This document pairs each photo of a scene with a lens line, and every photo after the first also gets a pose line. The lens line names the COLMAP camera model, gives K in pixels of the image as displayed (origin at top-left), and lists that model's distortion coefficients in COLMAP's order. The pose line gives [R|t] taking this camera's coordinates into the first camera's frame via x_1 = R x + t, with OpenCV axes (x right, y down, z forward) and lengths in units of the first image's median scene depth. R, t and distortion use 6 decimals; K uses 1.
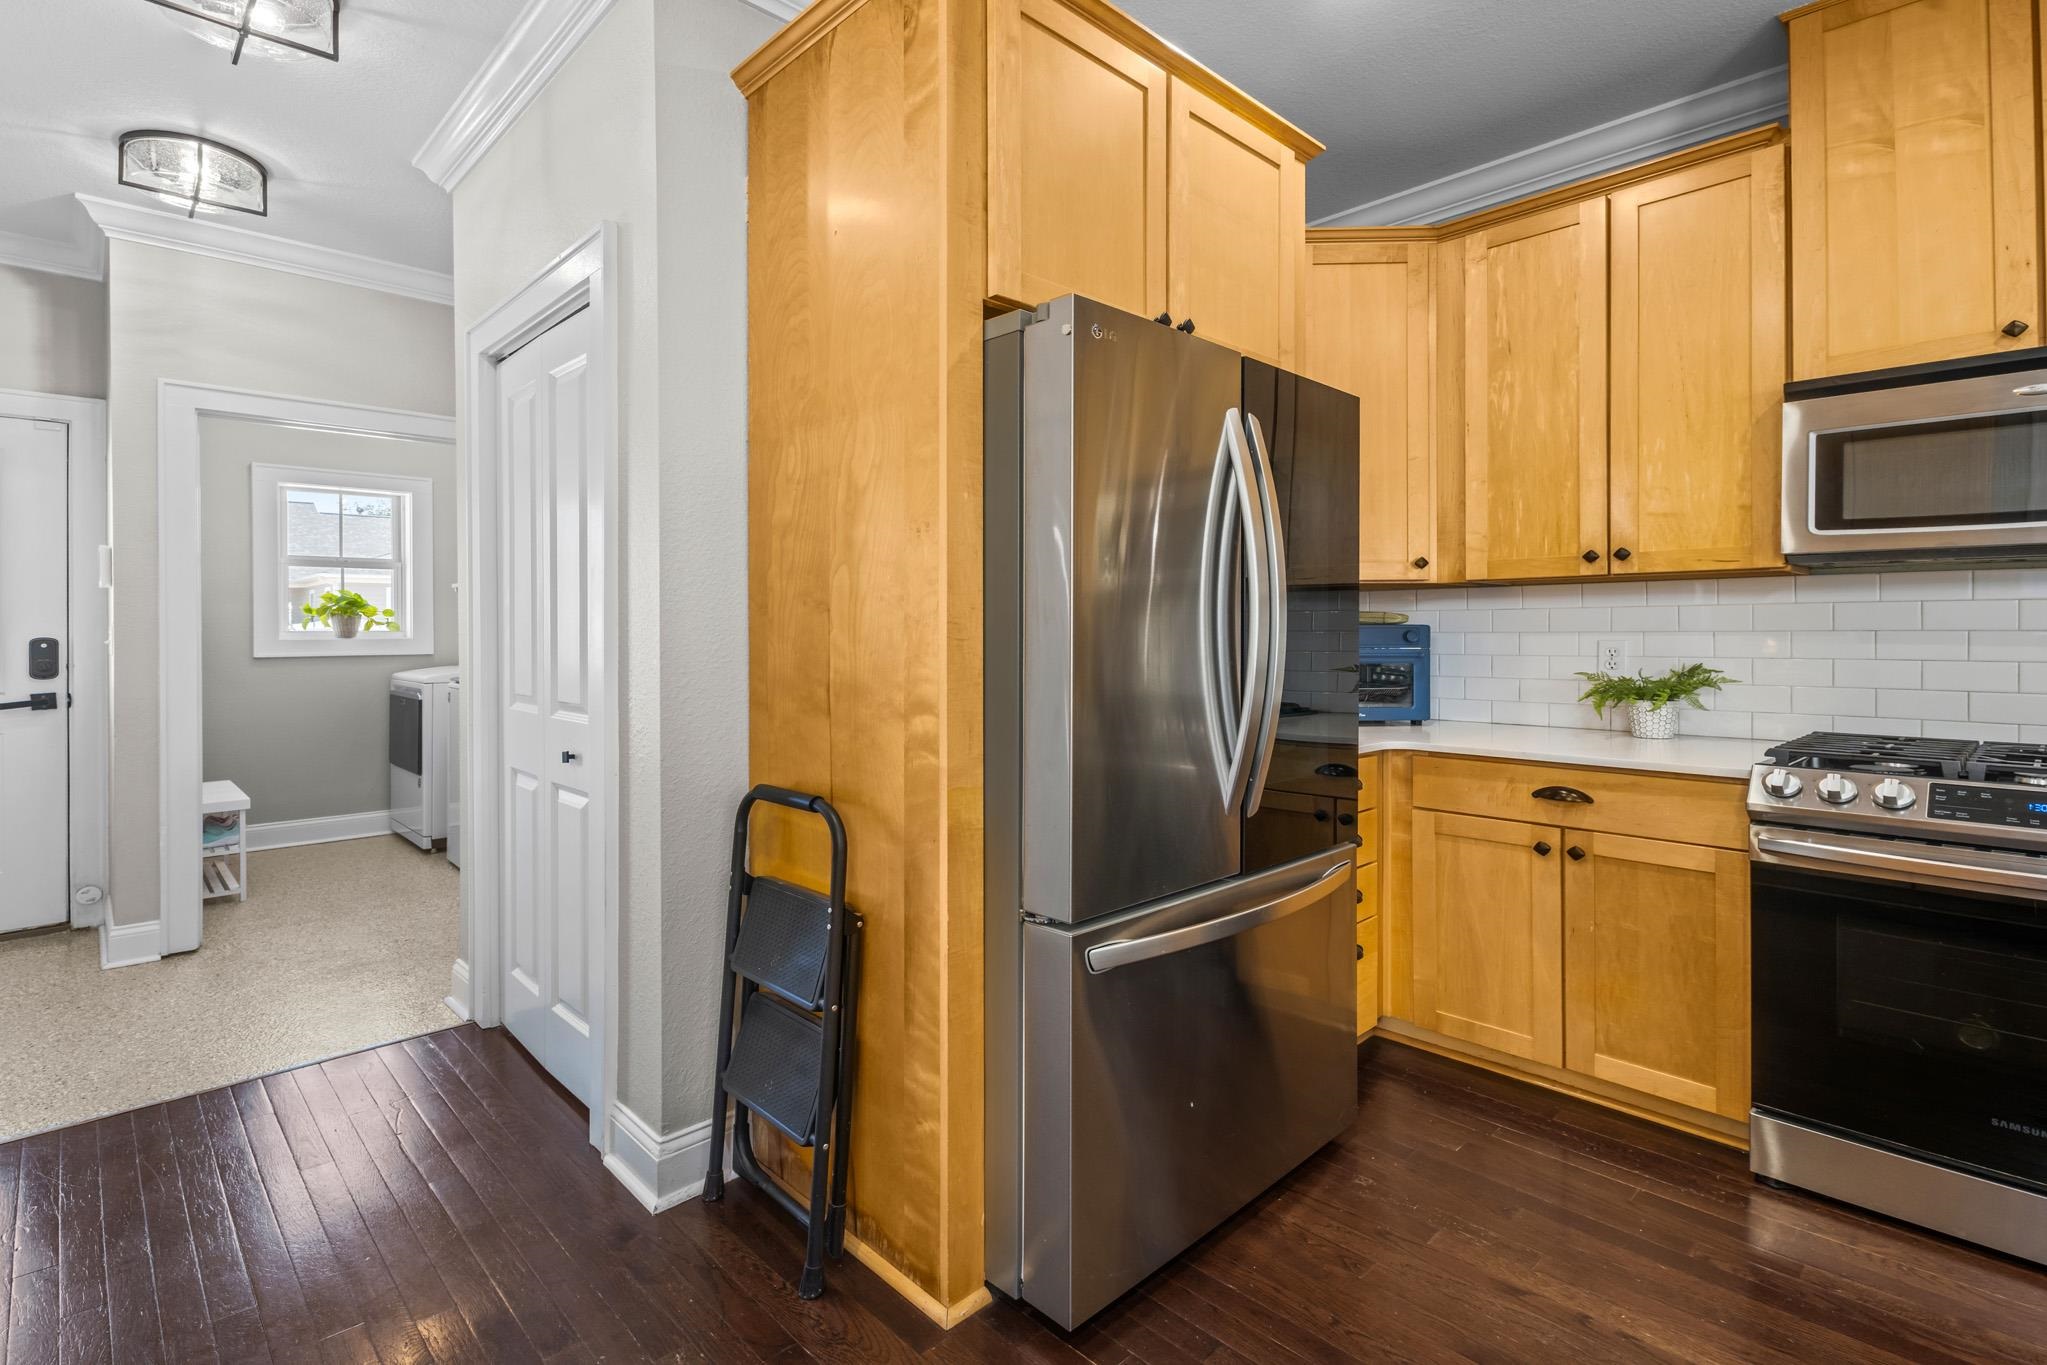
lens RADIAL K [[865.5, 0, 1167.9], [0, 865.5, 638.5], [0, 0, 1]] dist [0.000000, -0.000377]
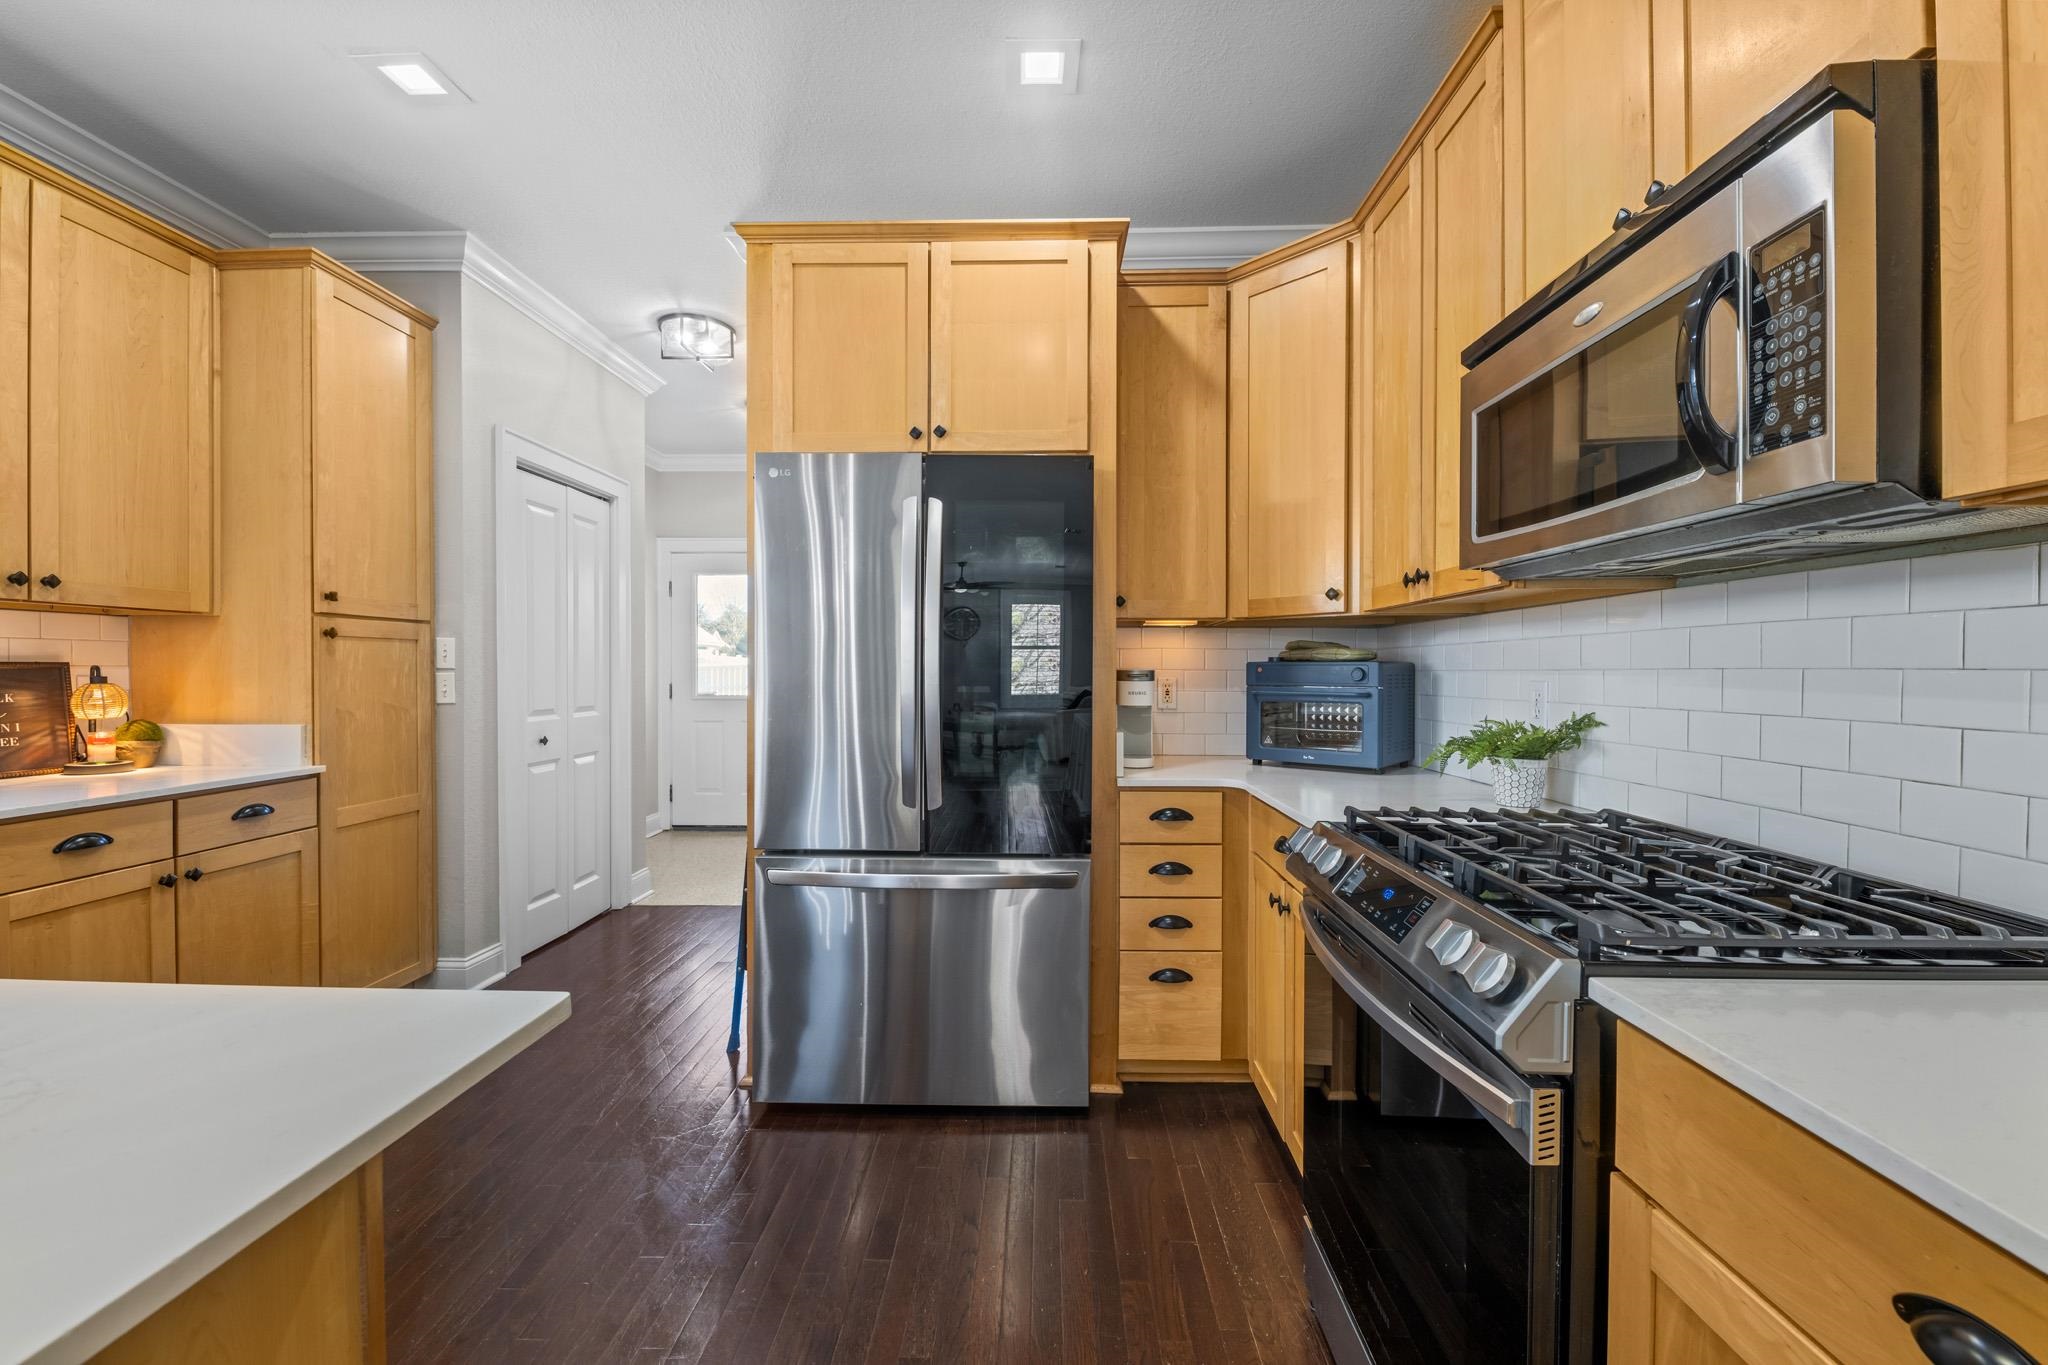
lens RADIAL K [[884.1, 0, 1024.0], [0, 884.1, 682.5], [0, 0, 1]] dist [-0.001327, -0.007932]
pose [[0.688869, 0.019789, -0.724616, 0.790869], [-0.017777, 0.999788, 0.010404, 0.001791], [0.724668, 0.005714, 0.689074, 0.127685]]
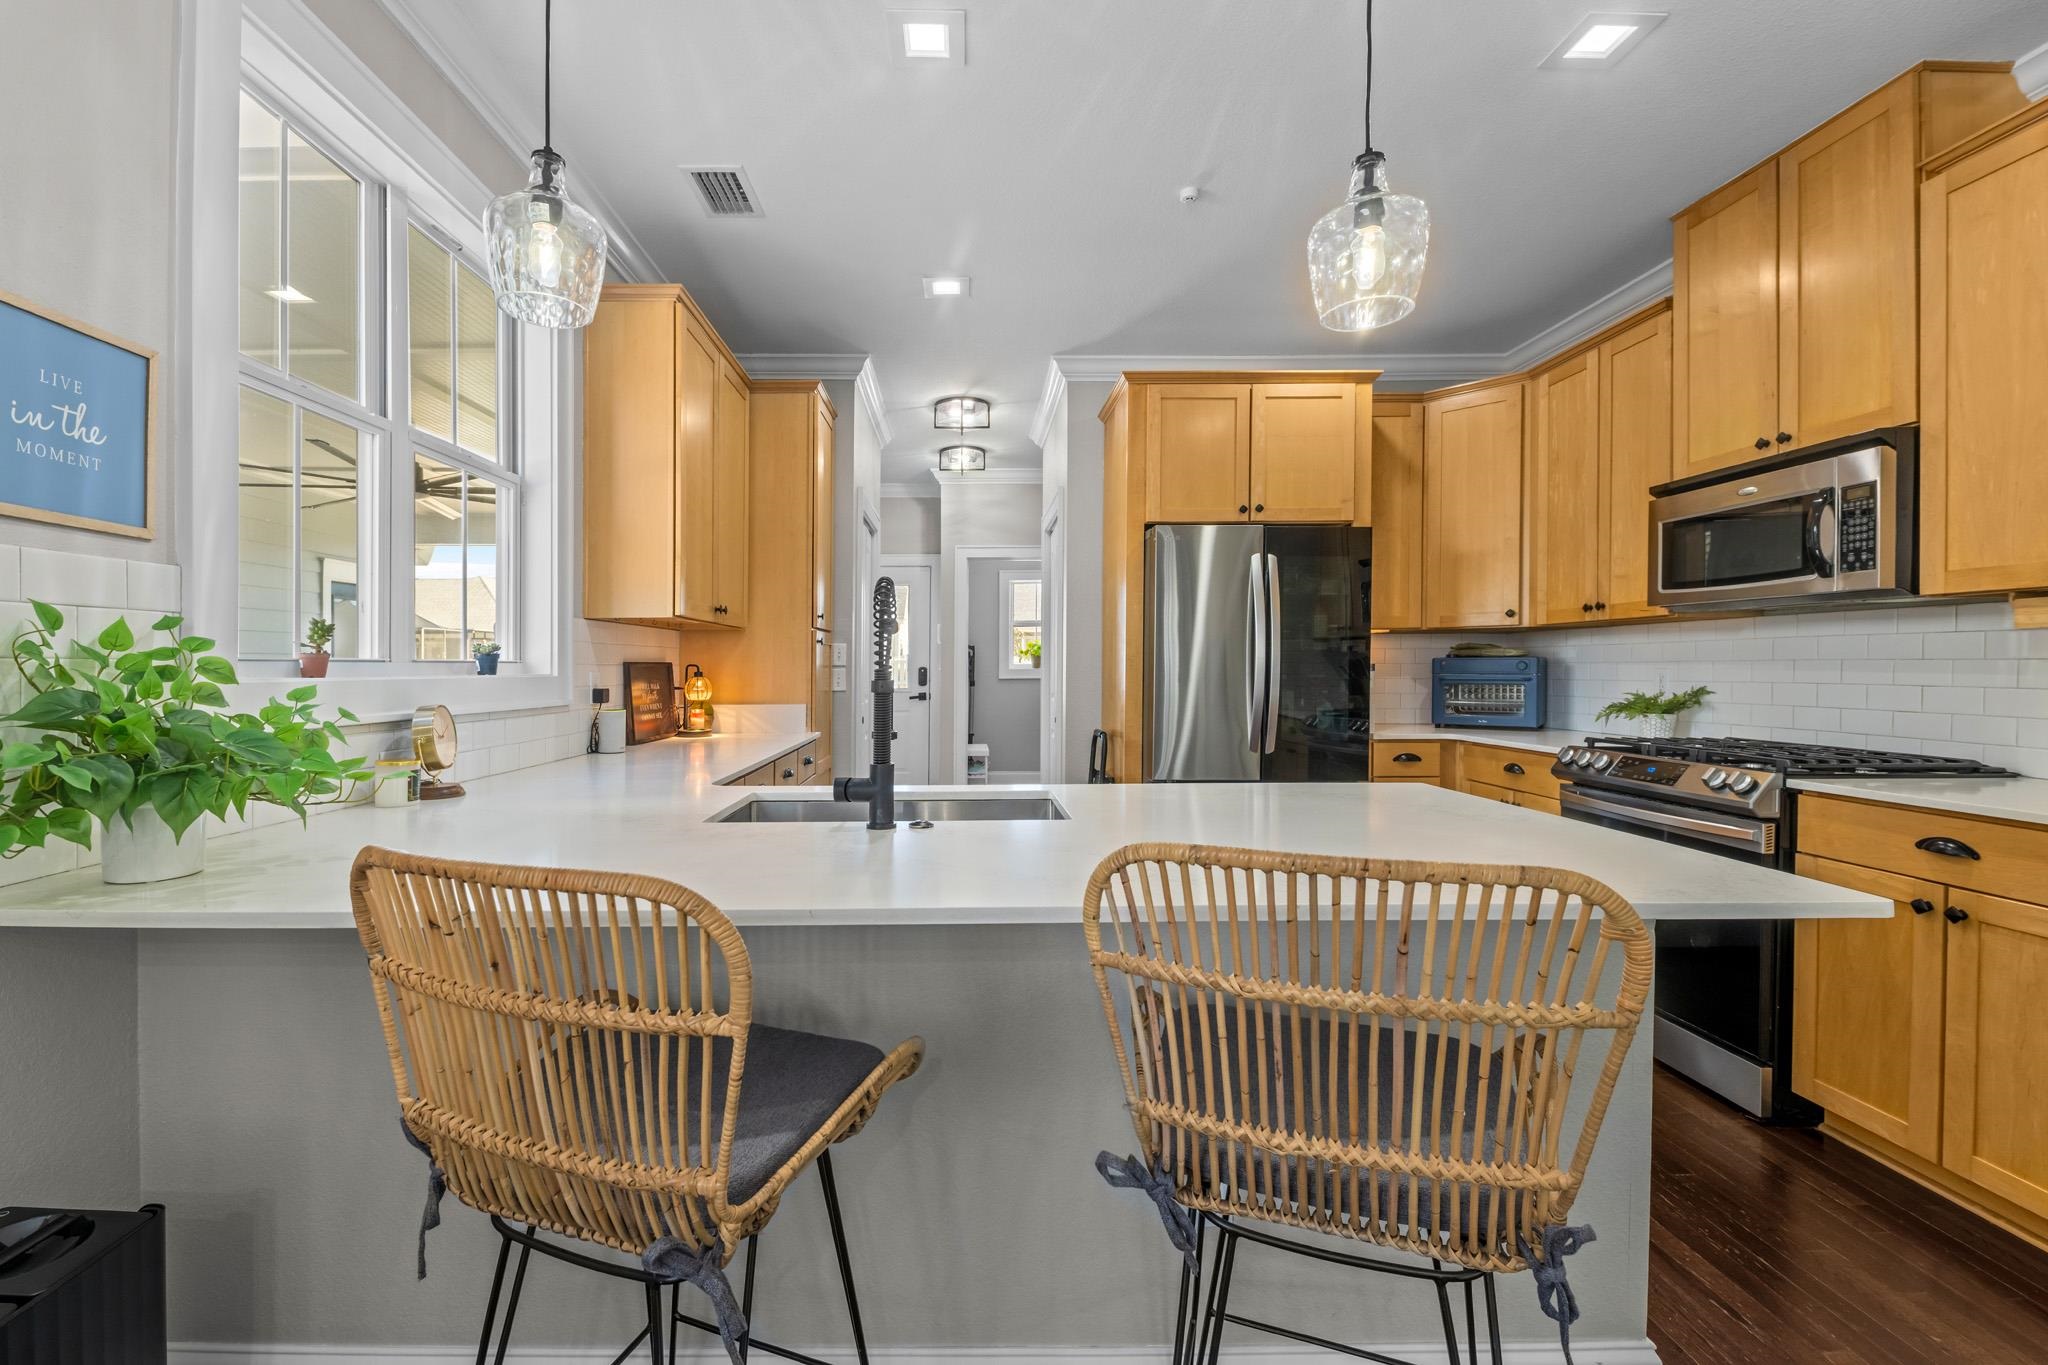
lens RADIAL K [[840.8, 0, 1030.5], [0, 840.8, 680.9], [0, 0, 1]] dist [-0.016719, -0.000403]
pose [[0.699227, 0.017519, -0.714685, 0.761177], [-0.012184, 0.999847, 0.012588, 0.015019], [0.714795, -0.000094, 0.699334, -0.532387]]
